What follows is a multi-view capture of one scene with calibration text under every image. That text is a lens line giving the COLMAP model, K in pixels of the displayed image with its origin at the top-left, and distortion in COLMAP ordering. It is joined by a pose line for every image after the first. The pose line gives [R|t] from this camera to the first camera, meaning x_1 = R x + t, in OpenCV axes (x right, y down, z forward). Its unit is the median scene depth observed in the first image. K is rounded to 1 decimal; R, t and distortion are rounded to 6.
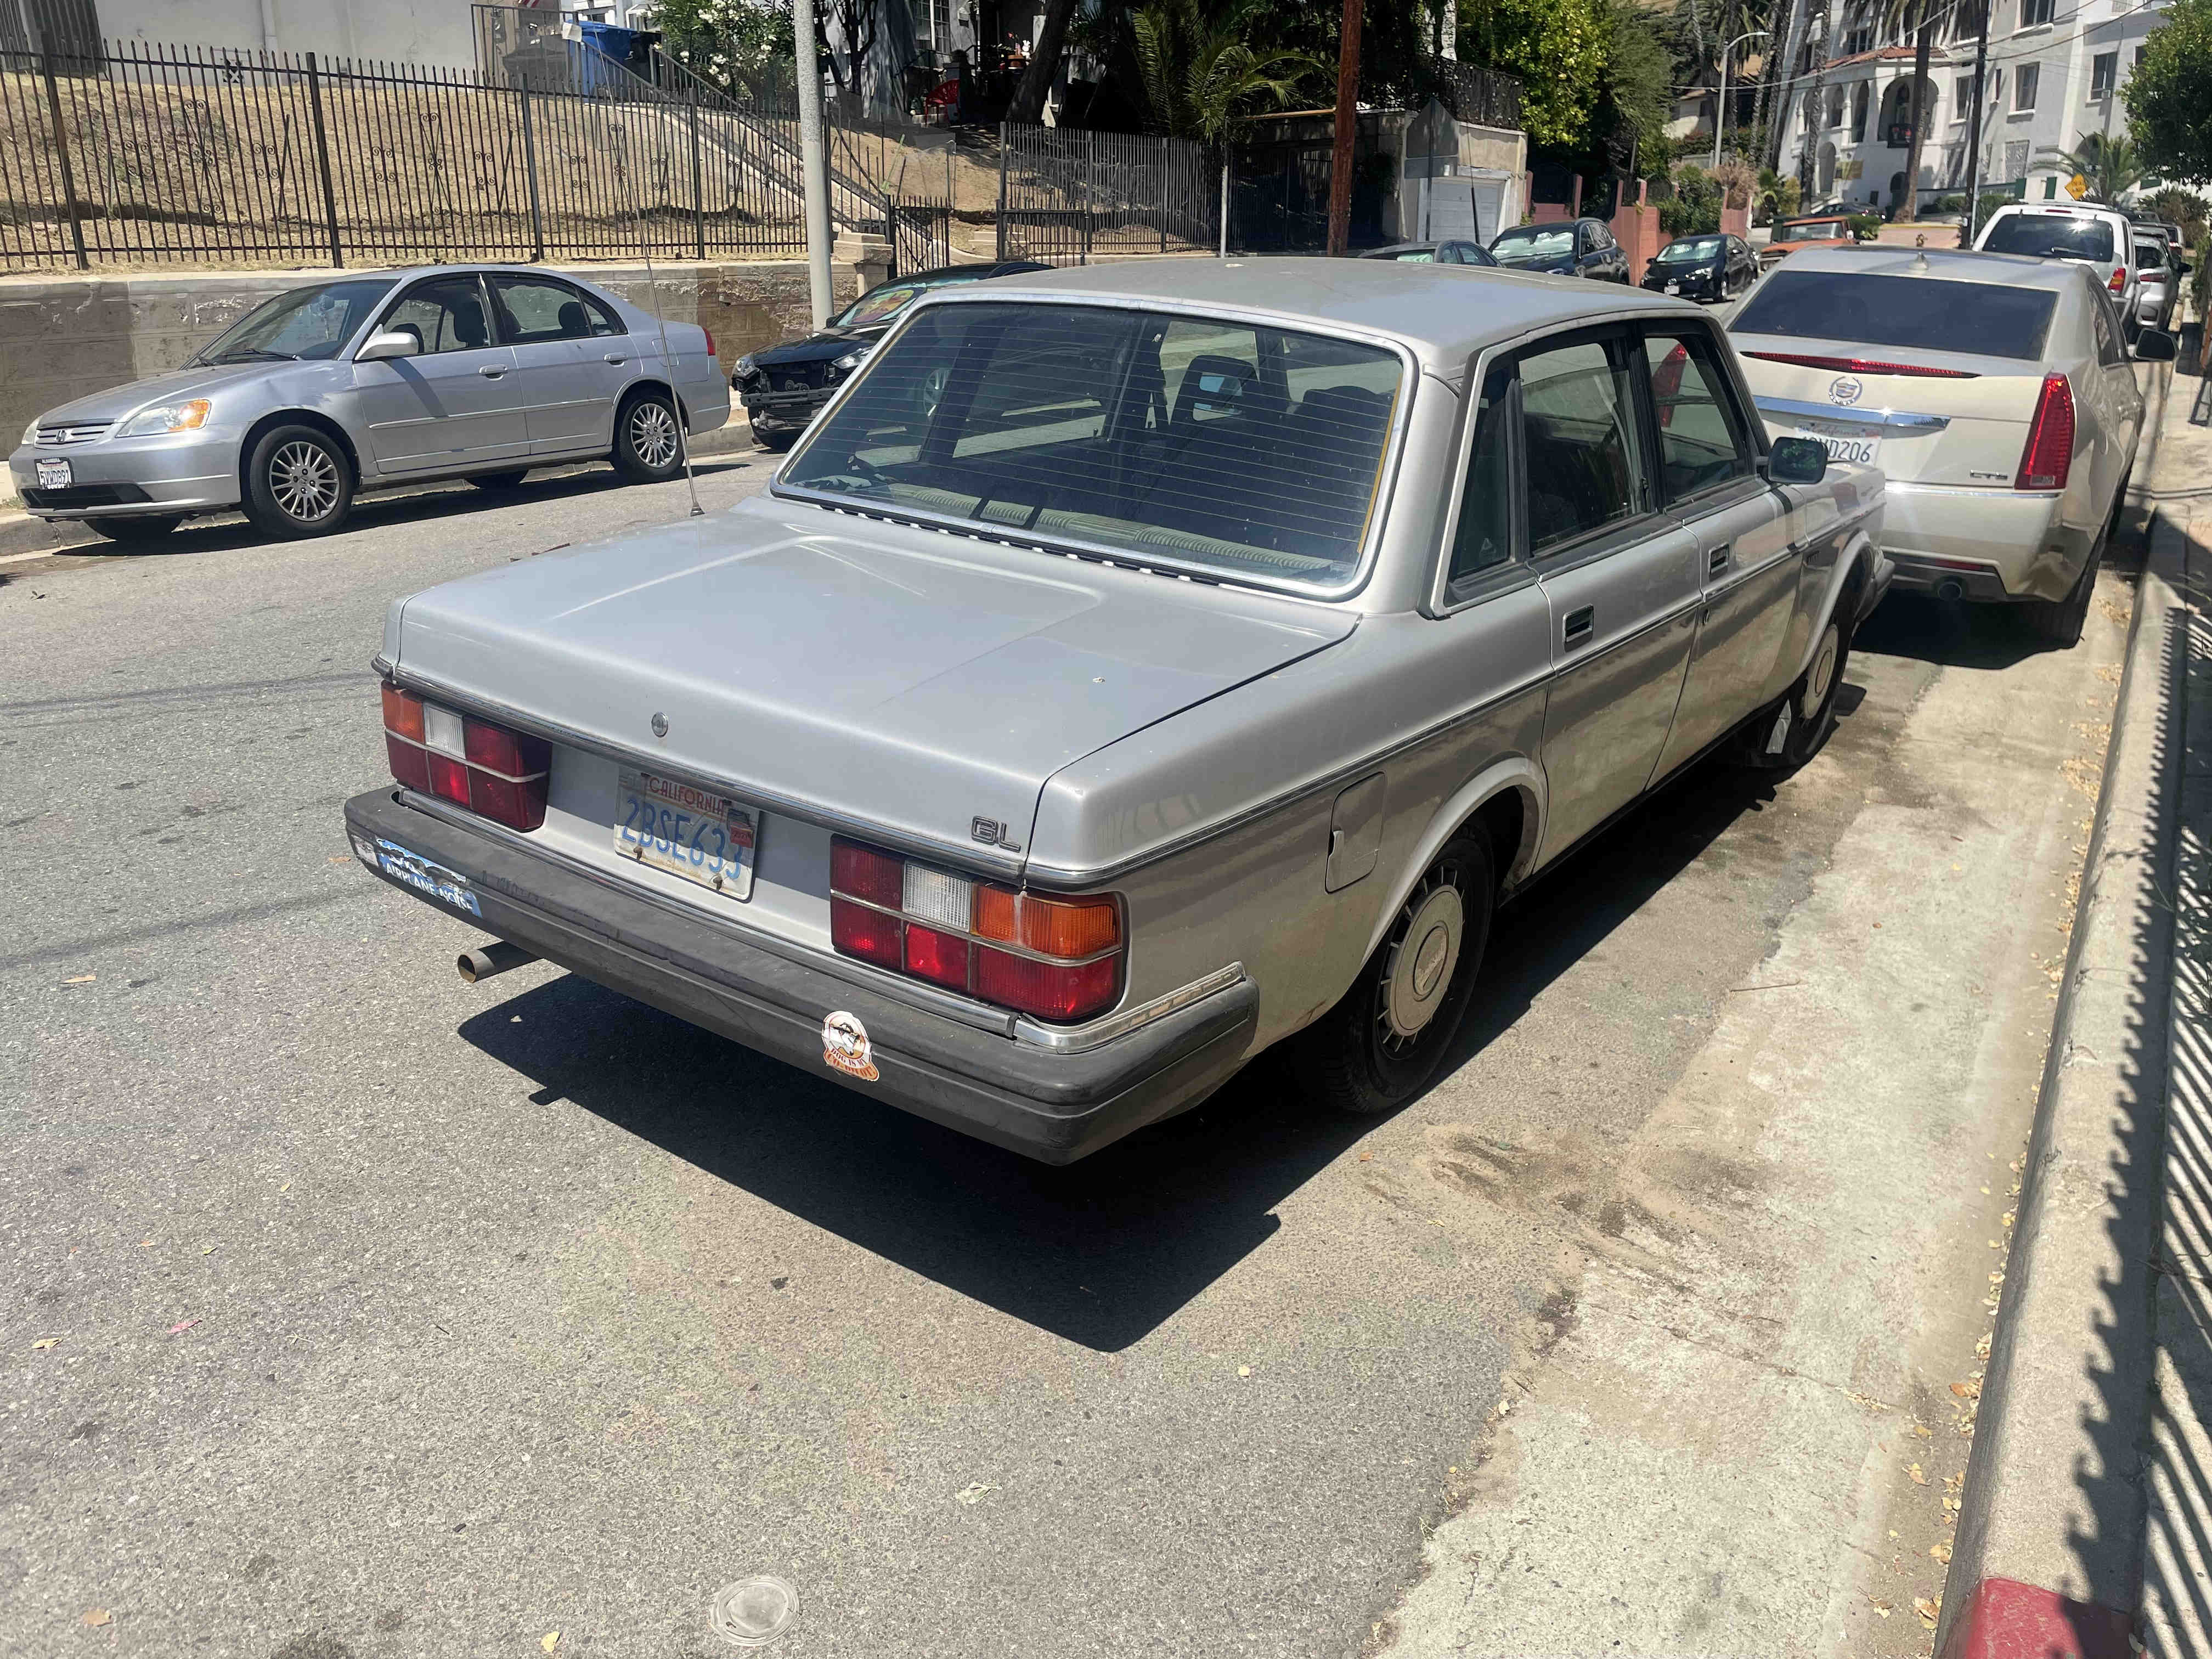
lens RADIAL K [[1686.9, 0, 1106.0], [0, 1686.9, 829.5], [0, 0, 1]] dist [0.077215, -0.004872]
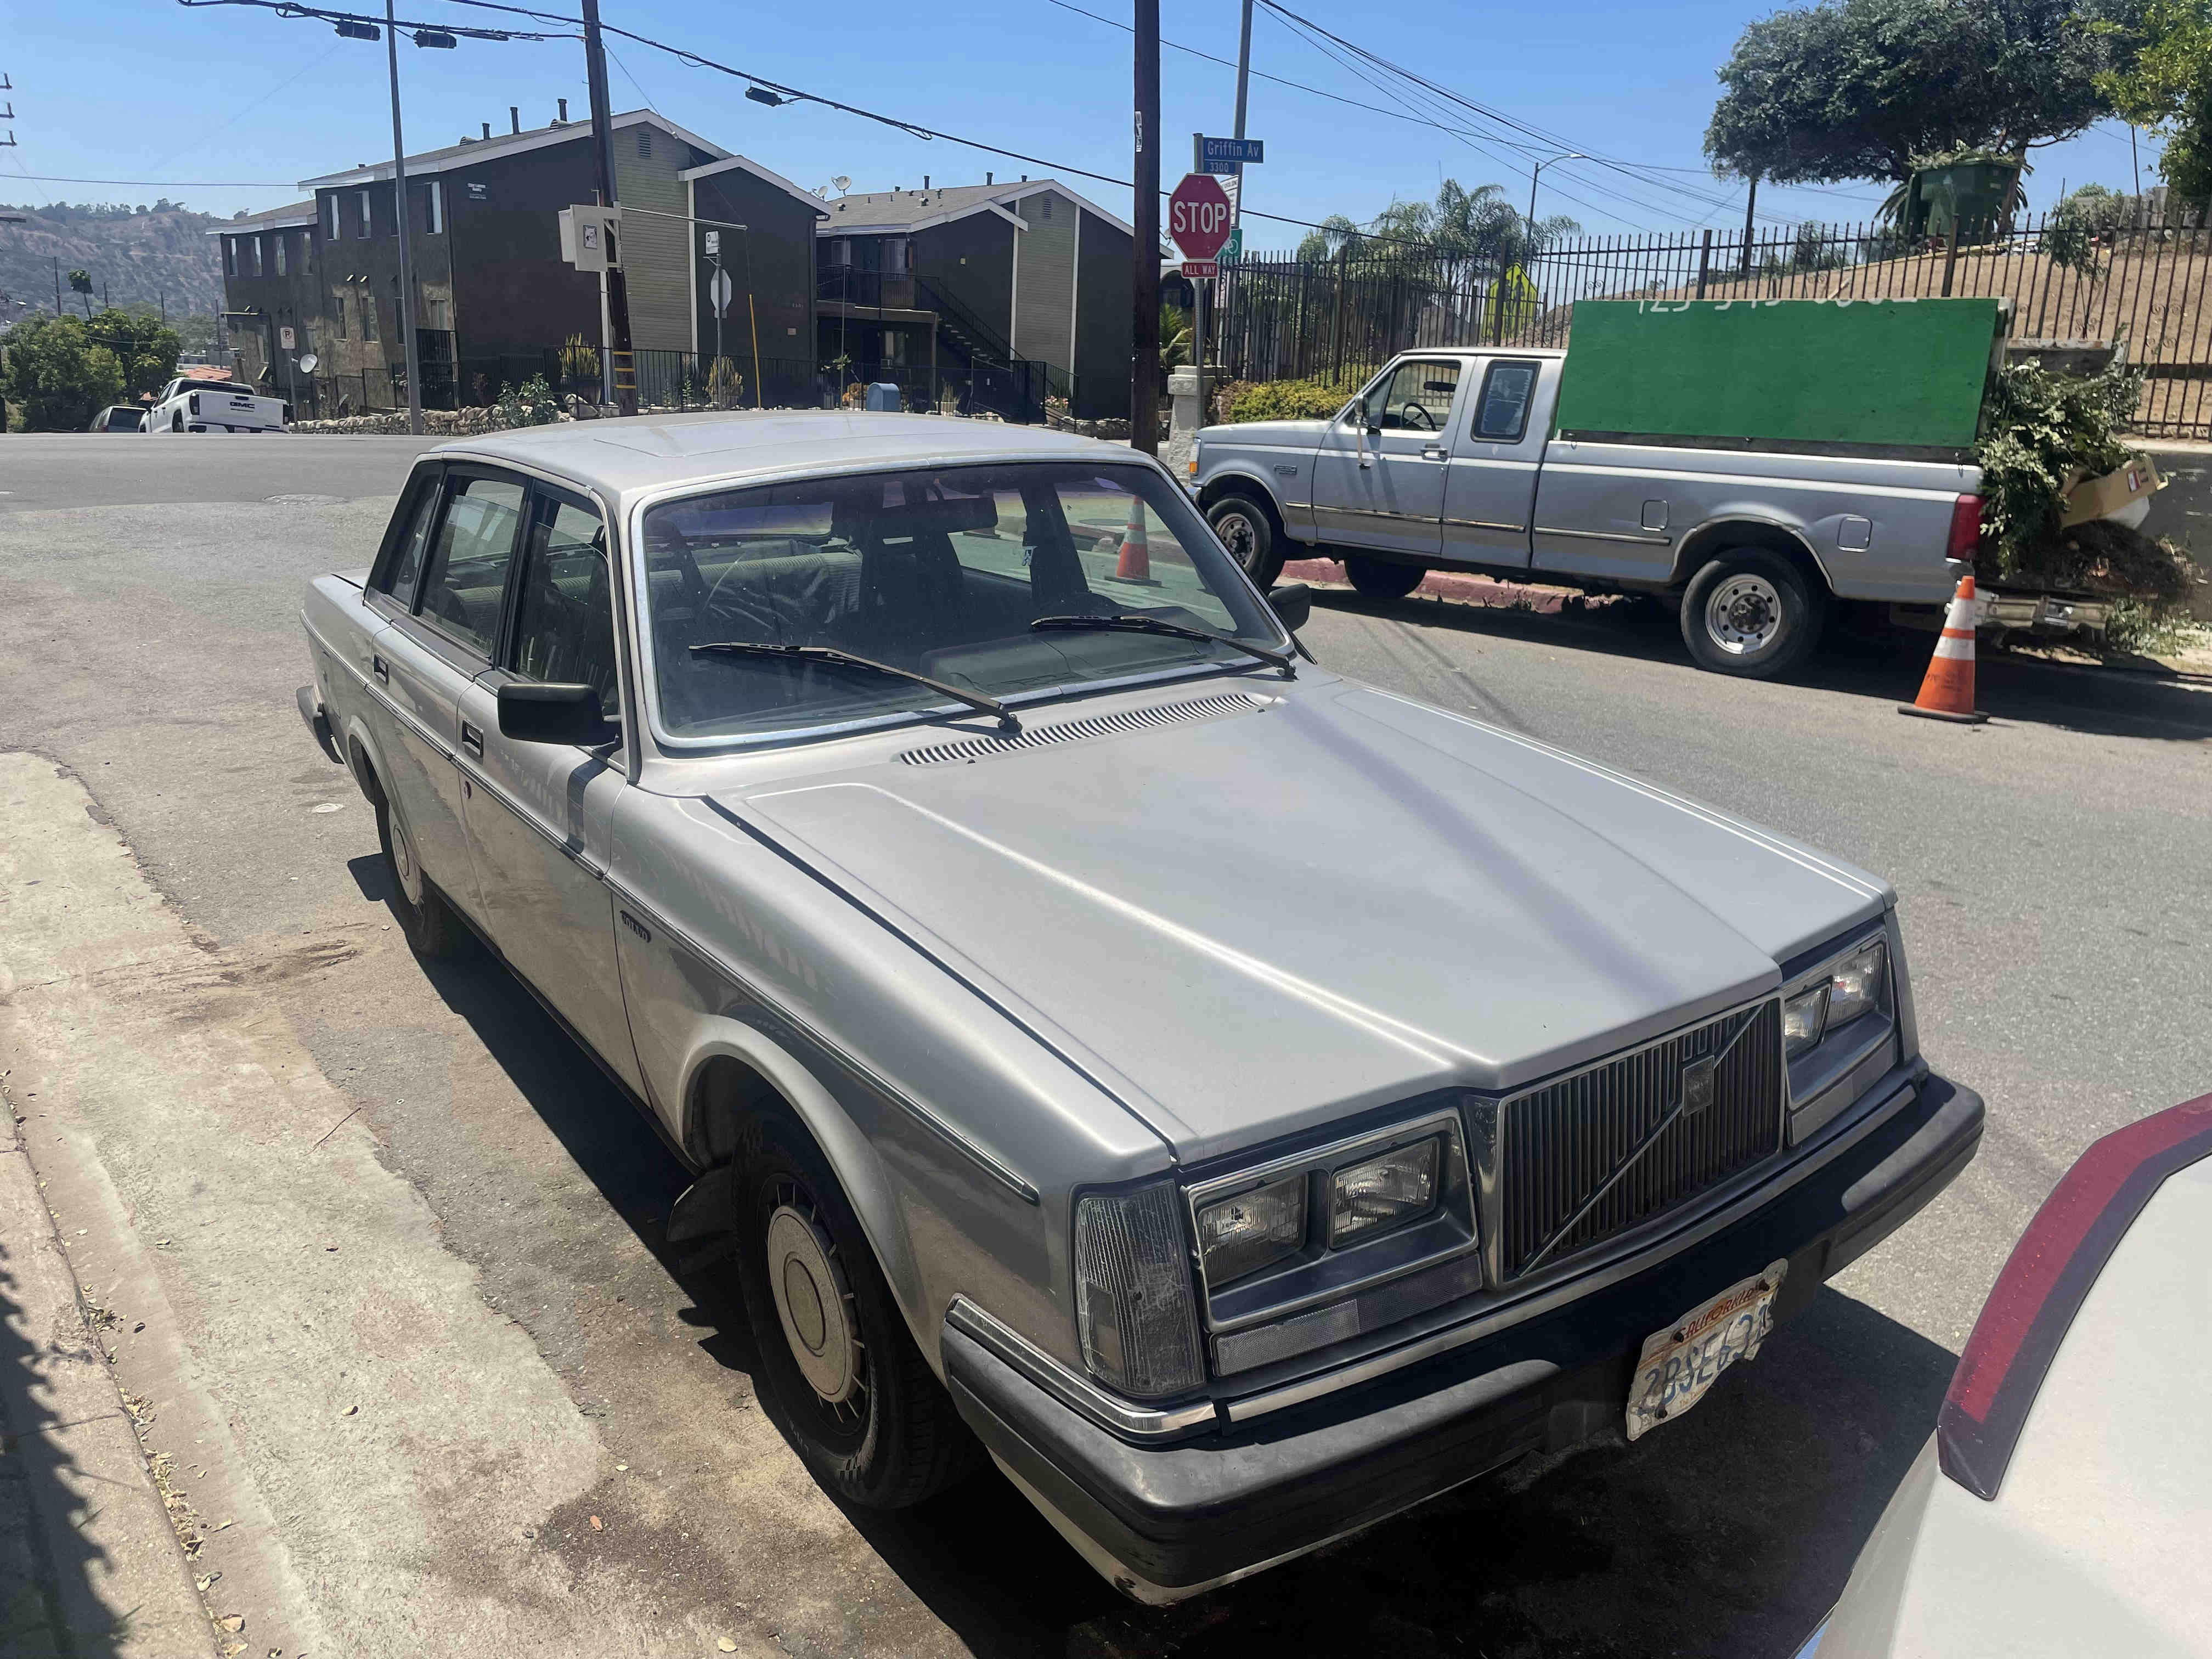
lens RADIAL K [[1686.9, 0, 1106.0], [0, 1686.9, 829.5], [0, 0, 1]] dist [0.077215, -0.004872]
pose [[-0.355893, 0.252422, -0.899790, 1.217575], [-0.321499, 0.870989, 0.371505, -0.645587], [0.877484, 0.421498, -0.228826, 1.736875]]
